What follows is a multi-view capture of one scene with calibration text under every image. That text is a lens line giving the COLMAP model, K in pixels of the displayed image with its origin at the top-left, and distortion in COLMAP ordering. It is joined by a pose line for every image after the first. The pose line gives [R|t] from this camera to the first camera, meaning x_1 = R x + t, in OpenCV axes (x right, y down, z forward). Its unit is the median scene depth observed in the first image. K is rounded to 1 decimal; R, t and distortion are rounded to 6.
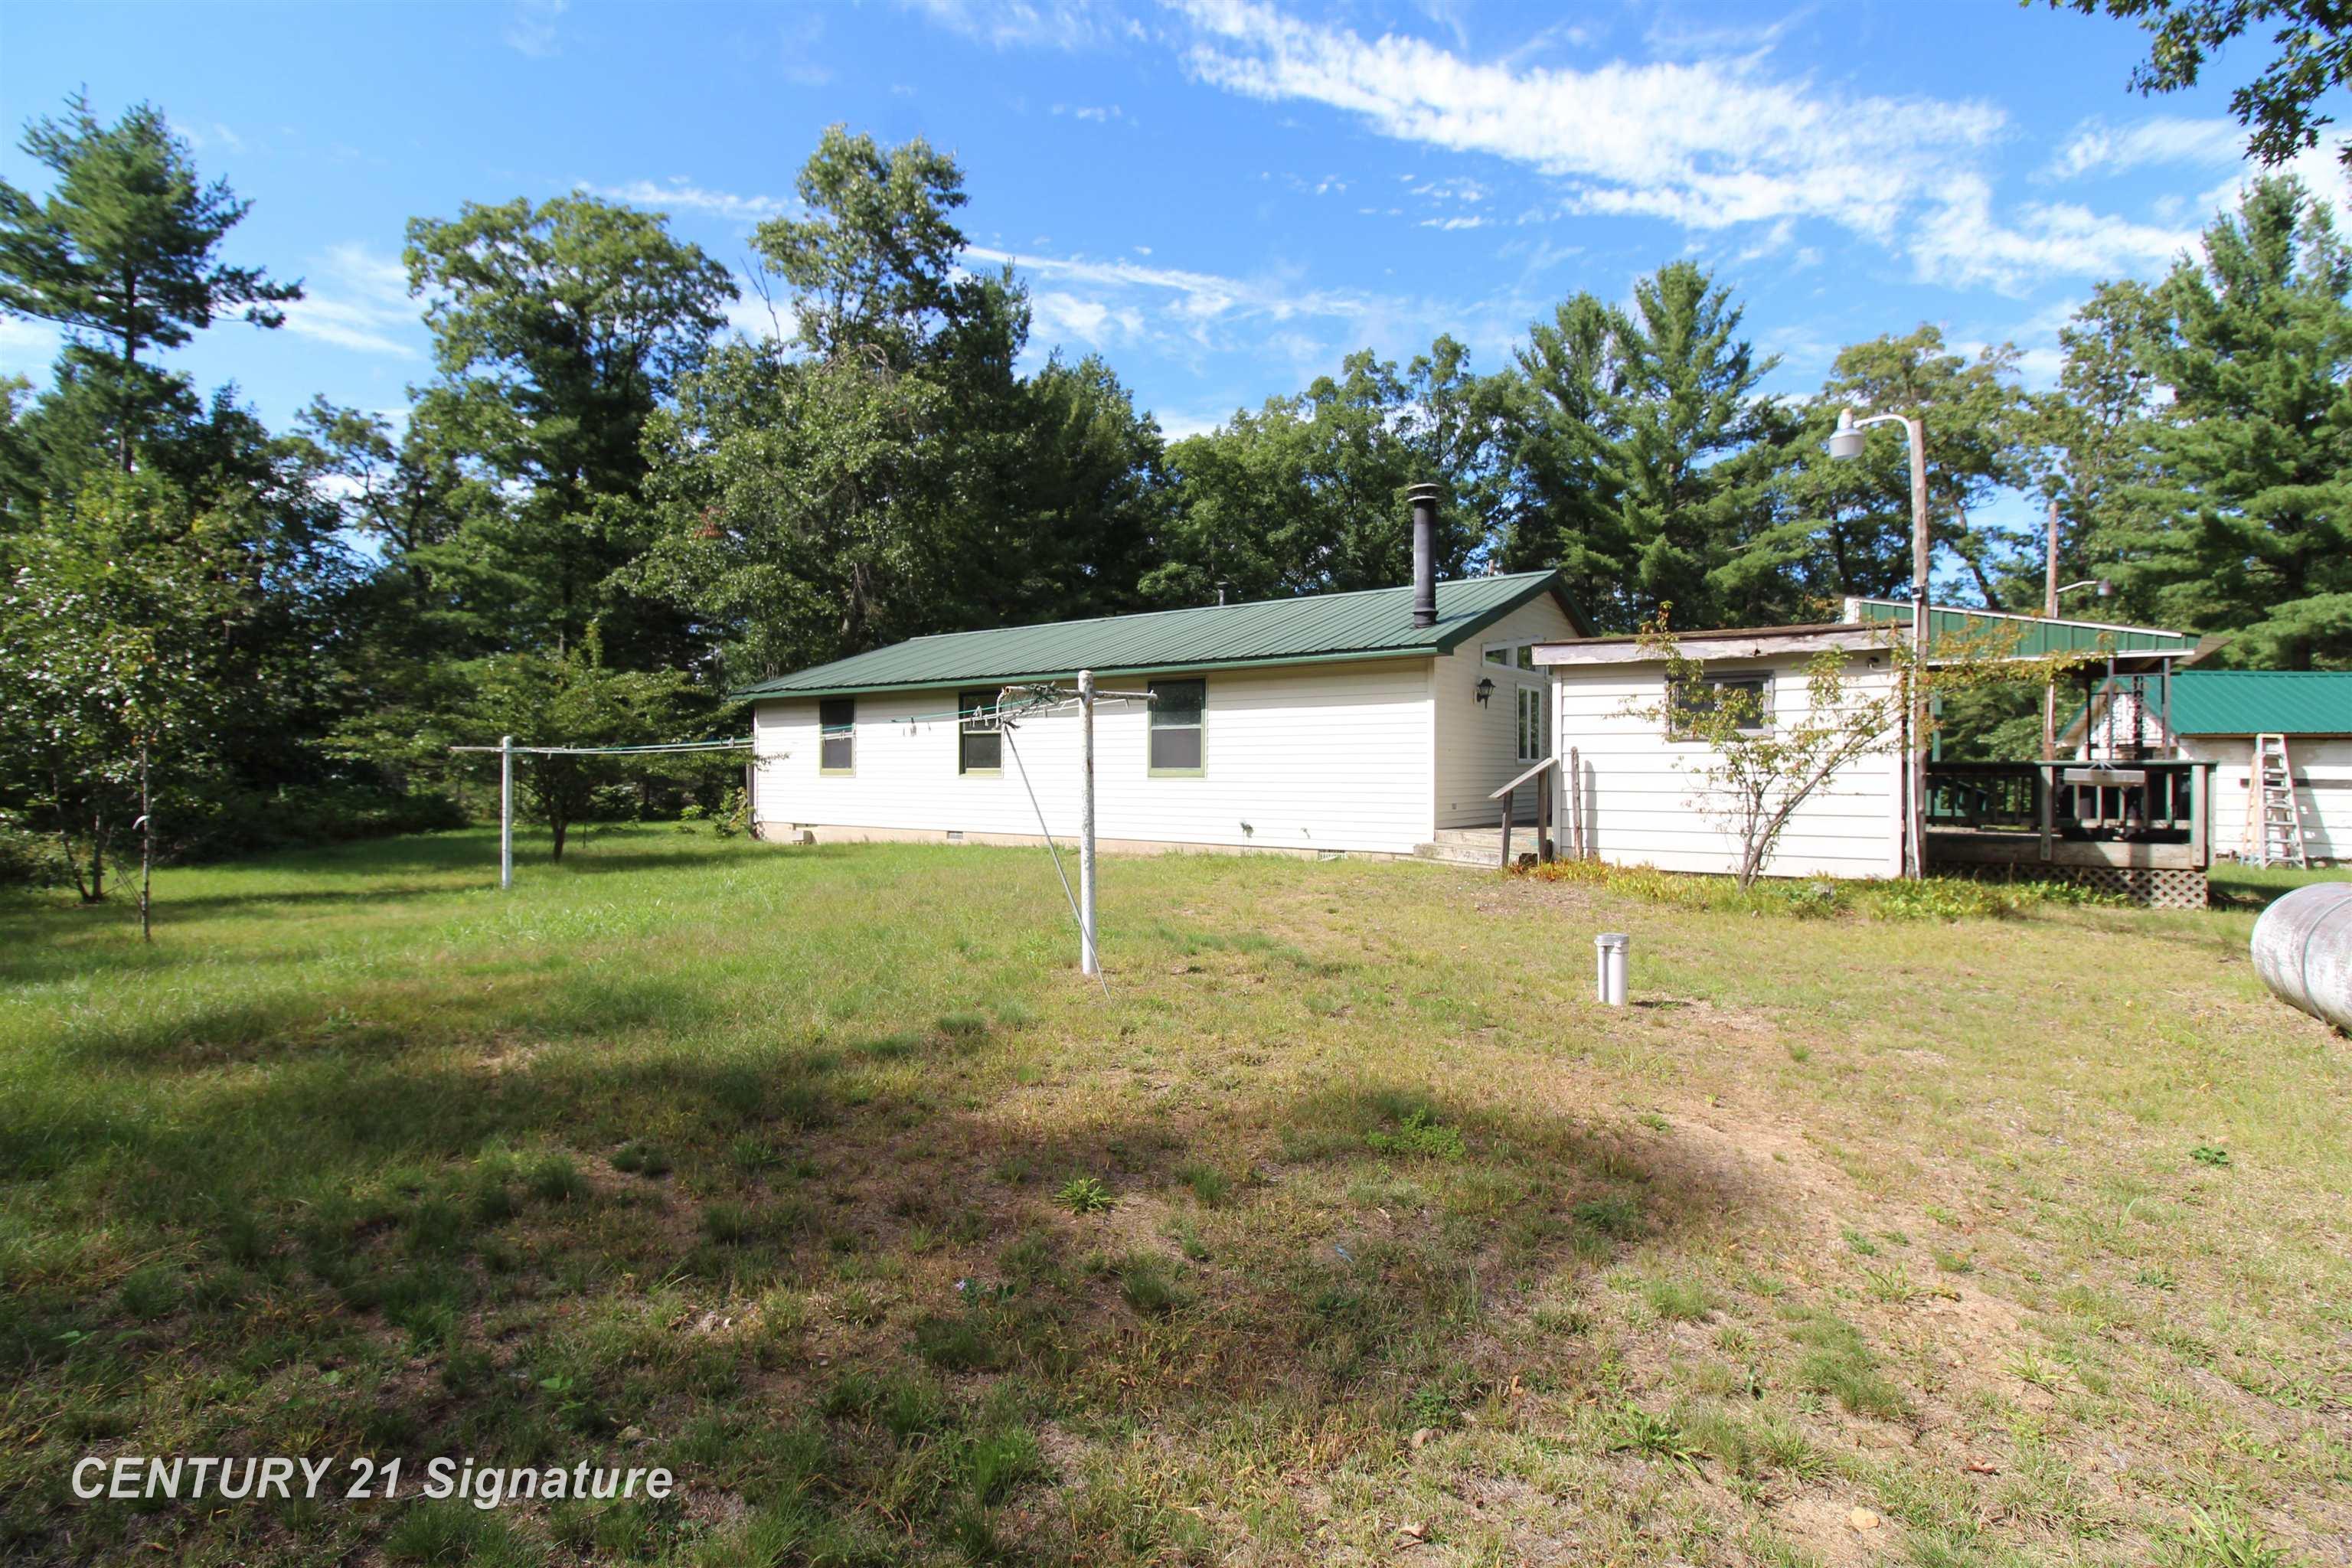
lens RADIAL K [[1103.9, 0, 1179.4], [0, 1103.9, 779.1], [0, 0, 1]] dist [-0.020025, -0.005097]
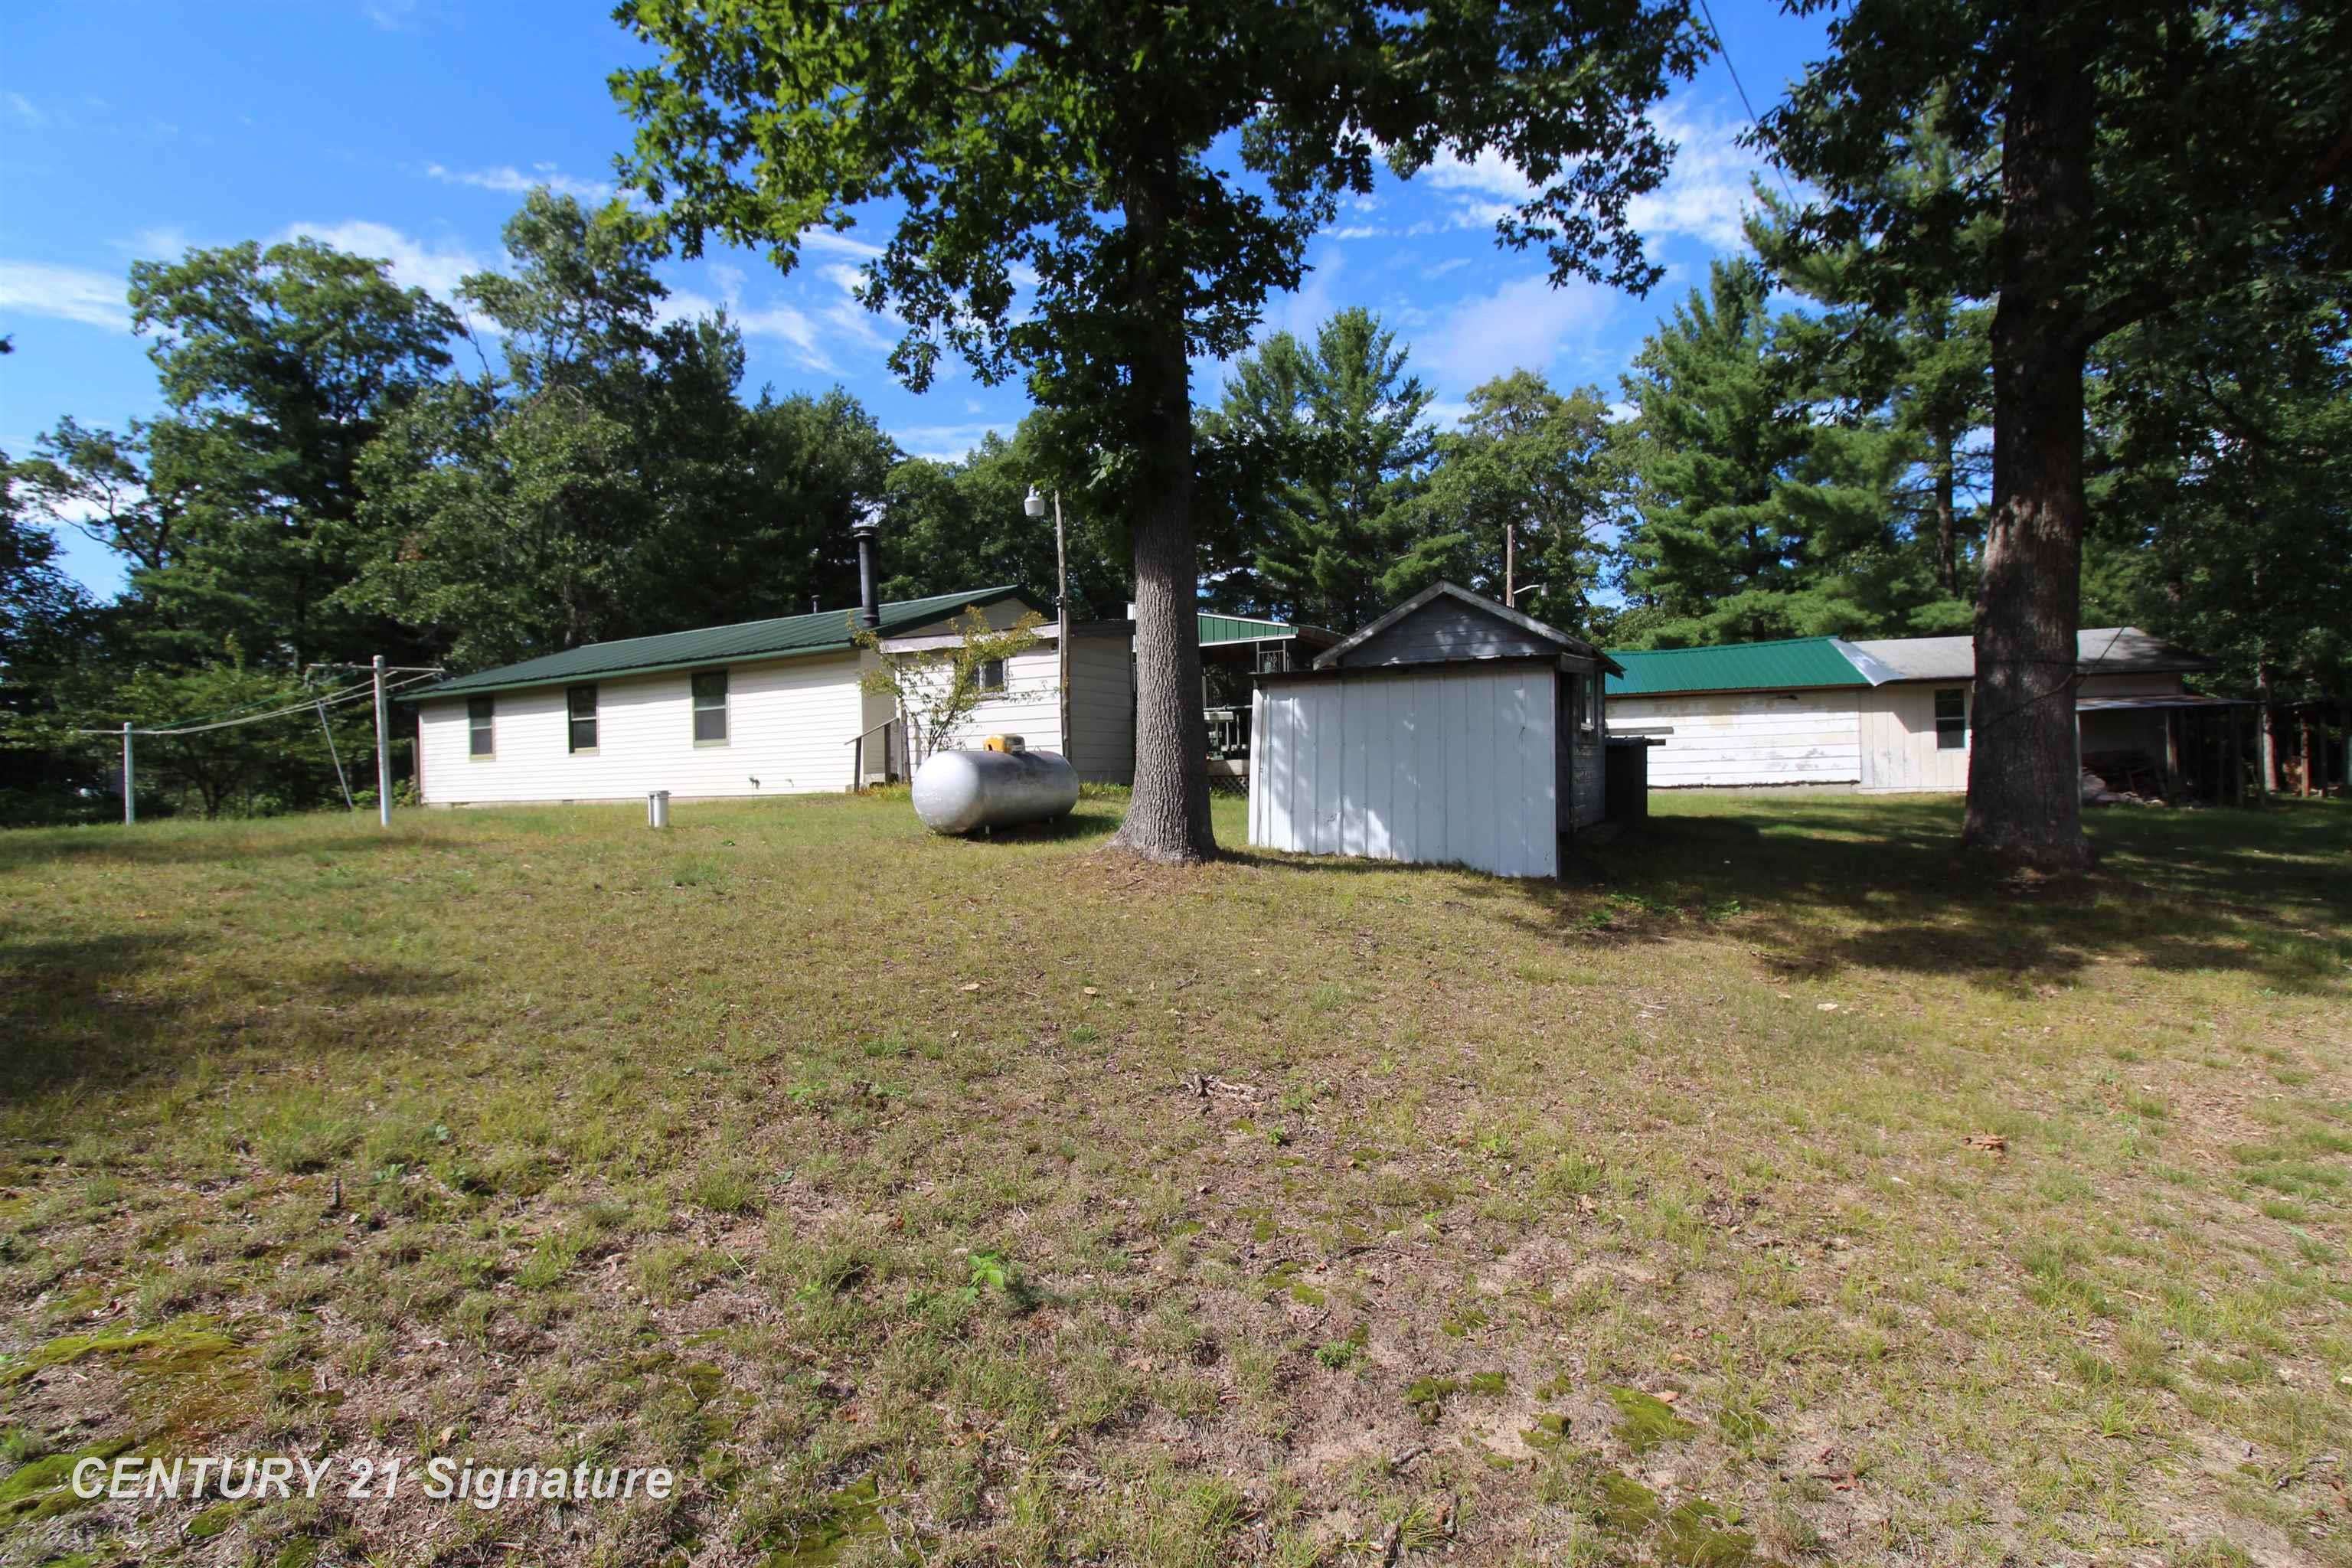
lens RADIAL K [[1103.9, 0, 1186.2], [0, 1103.9, 780.0], [0, 0, 1]] dist [-0.020025, -0.005097]
pose [[0.992995, -0.029879, 0.114315, 0.190270], [0.030529, 0.999526, -0.003935, 0.028233], [-0.114143, 0.007398, 0.993437, -0.165426]]
